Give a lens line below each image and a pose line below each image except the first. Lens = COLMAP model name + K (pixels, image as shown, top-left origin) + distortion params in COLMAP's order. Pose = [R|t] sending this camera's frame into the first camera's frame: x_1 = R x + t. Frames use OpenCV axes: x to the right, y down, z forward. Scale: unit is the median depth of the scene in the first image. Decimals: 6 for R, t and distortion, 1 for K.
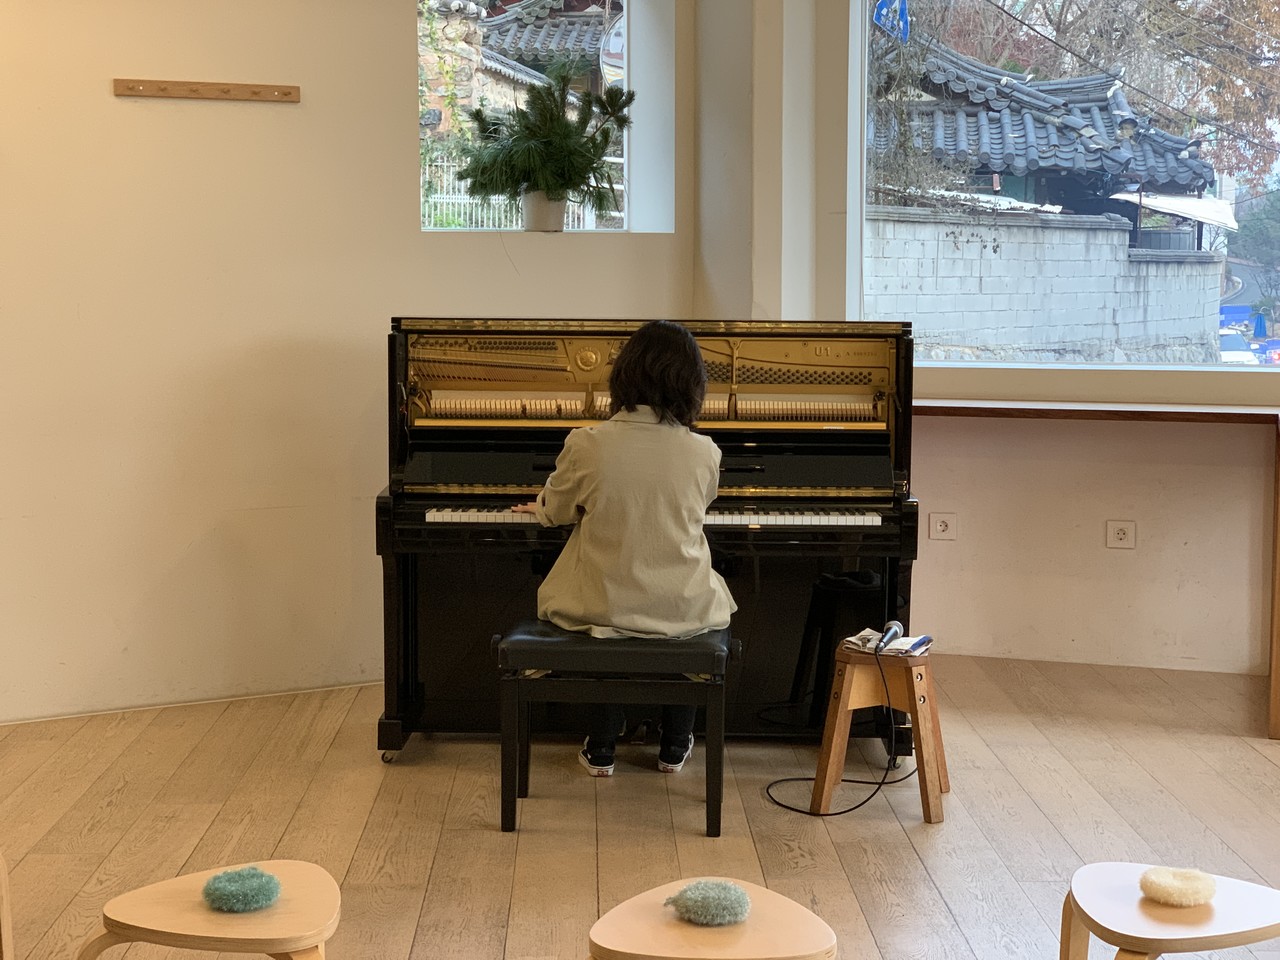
lens RADIAL K [[1935.9, 0, 659.8], [0, 1935.9, 472.6], [0, 0, 1]] dist [0.003005, -0.223687]
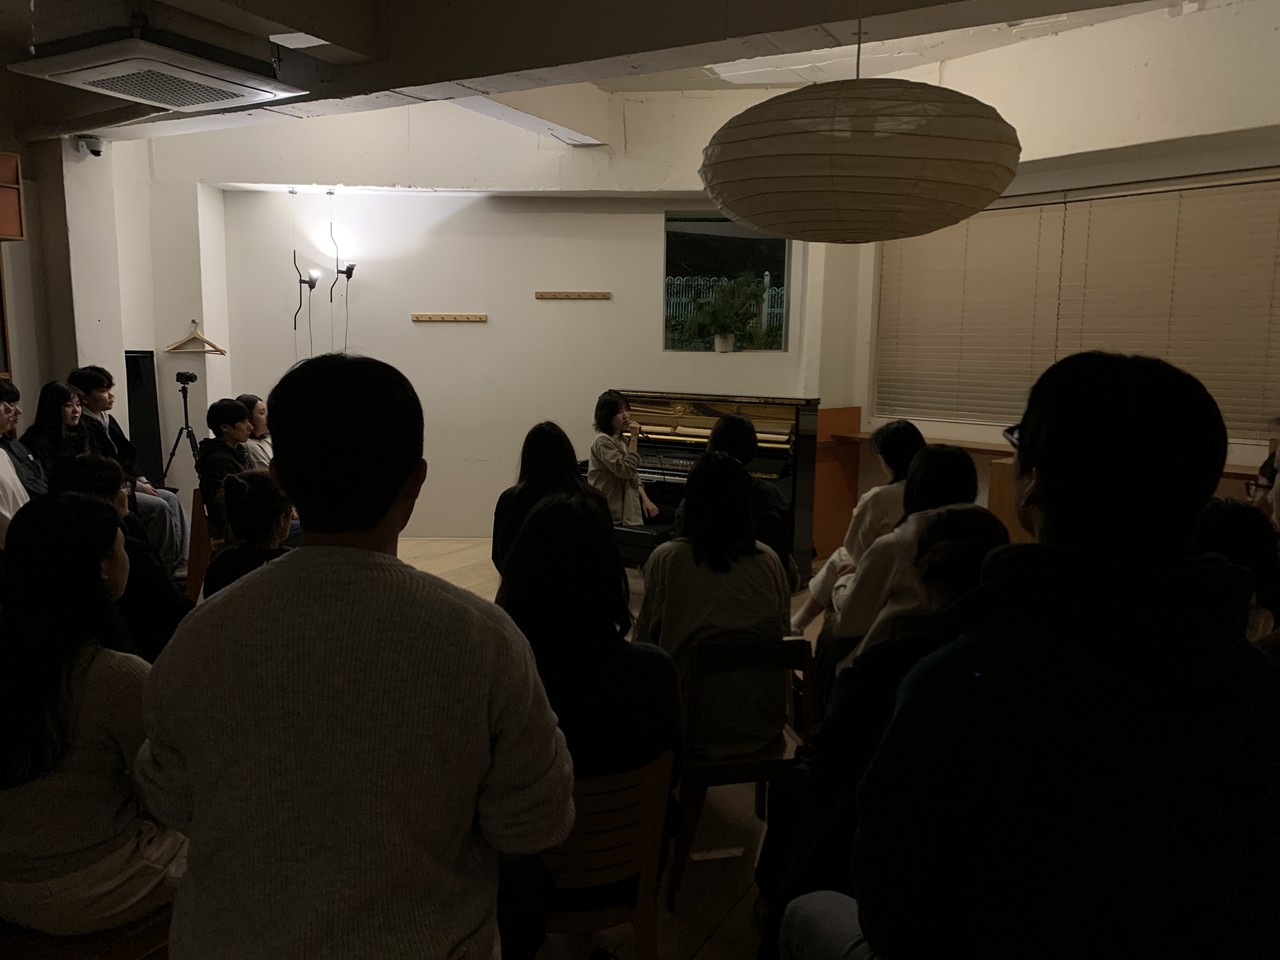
lens RADIAL K [[951.7, 0, 640.0], [0, 951.7, 480.0], [0, 0, 1]] dist [0.035837, -0.043975]
pose [[0.855700, 0.079273, -0.511364, 0.457258], [-0.065919, 0.996844, 0.044226, -0.019597], [0.513256, -0.004135, 0.858226, -0.008509]]
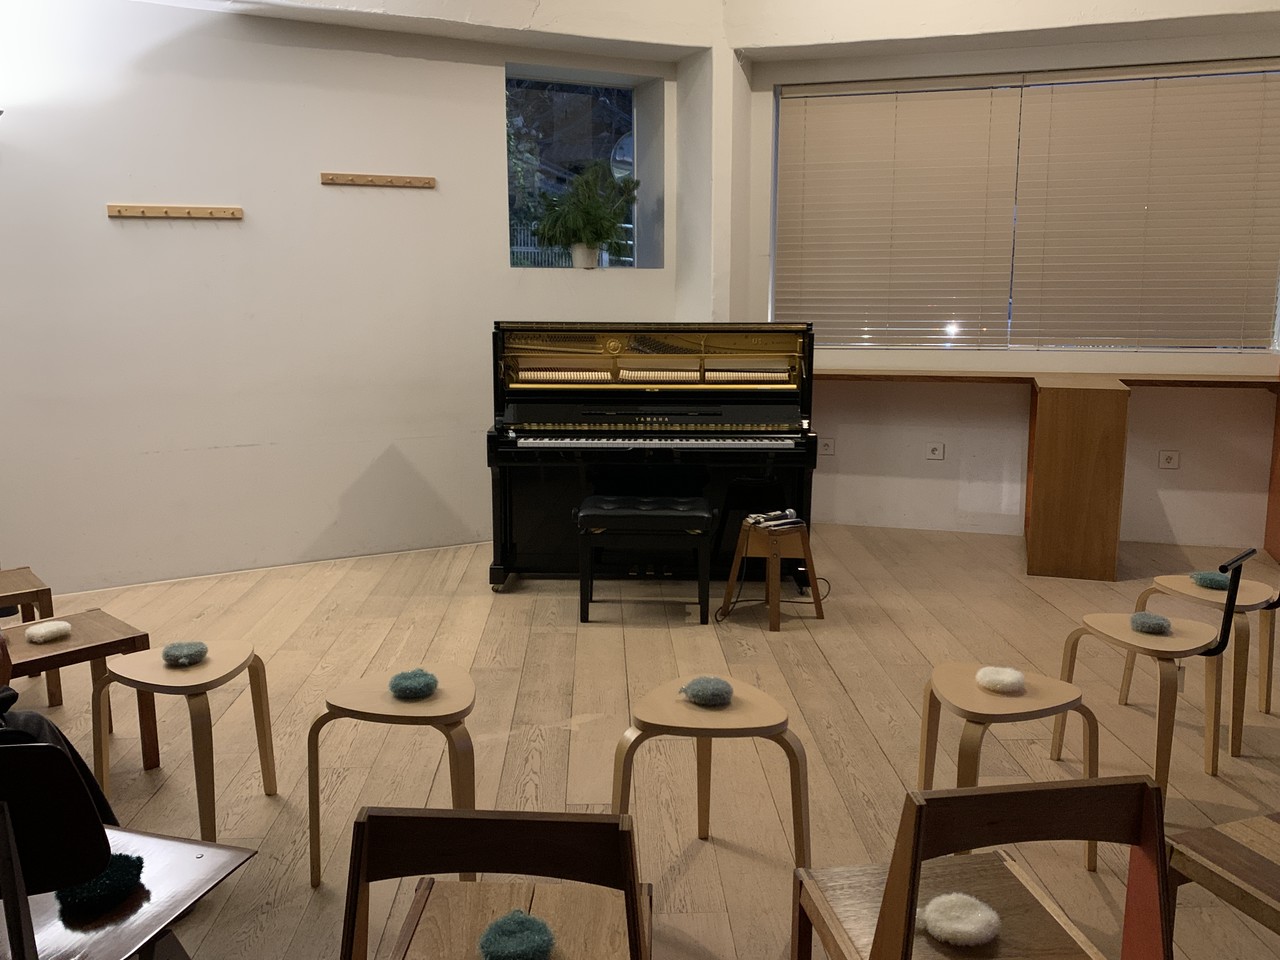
lens RADIAL K [[1125.7, 0, 640.0], [0, 1125.7, 480.0], [0, 0, 1]] dist [0.008595, -0.003481]
pose [[0.999988, -0.004004, -0.002754, -0.011788], [0.004169, 0.998036, 0.062506, -0.004765], [0.002498, -0.062516, 0.998041, 0.036903]]
